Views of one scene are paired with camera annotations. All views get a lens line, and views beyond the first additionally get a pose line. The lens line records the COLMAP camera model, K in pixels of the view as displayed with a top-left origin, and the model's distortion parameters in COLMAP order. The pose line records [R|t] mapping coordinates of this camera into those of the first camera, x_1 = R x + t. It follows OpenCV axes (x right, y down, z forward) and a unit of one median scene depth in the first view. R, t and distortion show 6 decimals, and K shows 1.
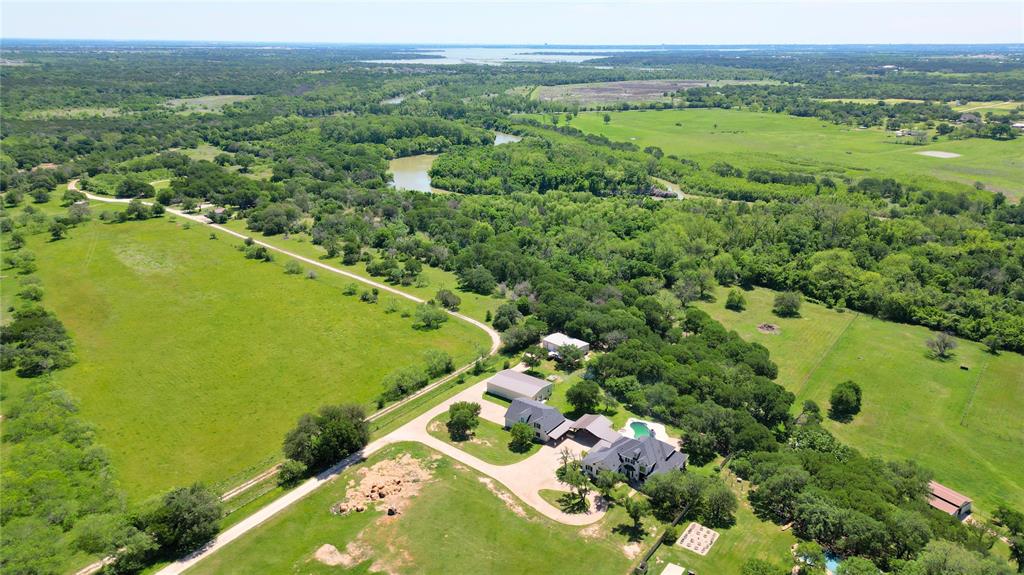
lens RADIAL K [[714.5, 0, 512.3], [0, 714.5, 279.8], [0, 0, 1]] dist [0.070099, -0.063488]
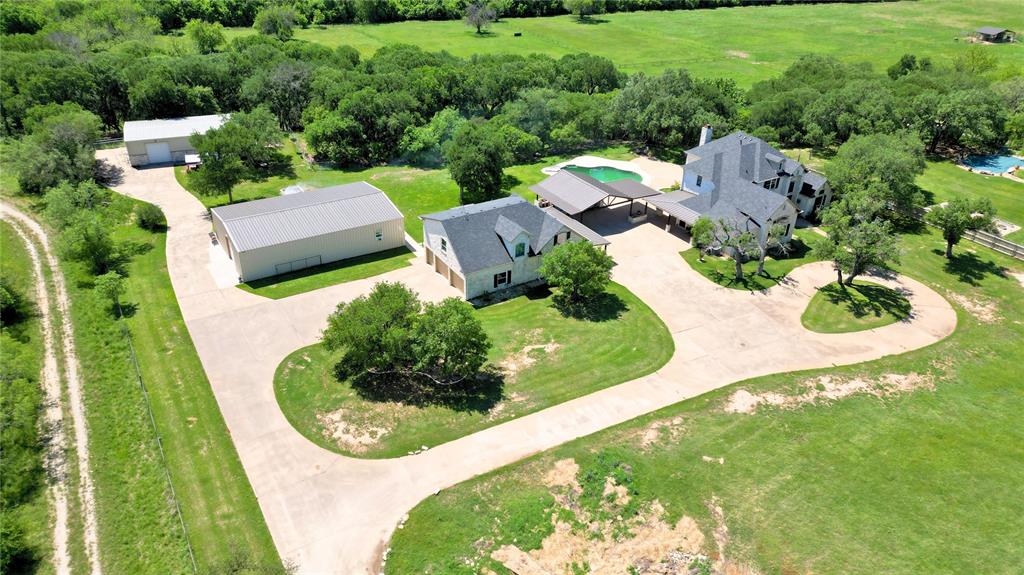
lens RADIAL K [[714.5, 0, 512.2], [0, 714.5, 289.9], [0, 0, 1]] dist [0.070099, -0.063488]
pose [[0.378119, -0.463679, 0.801266, -0.170967], [0.270398, 0.883099, 0.383433, 0.049001], [-0.885387, 0.071677, 0.459295, 0.525730]]
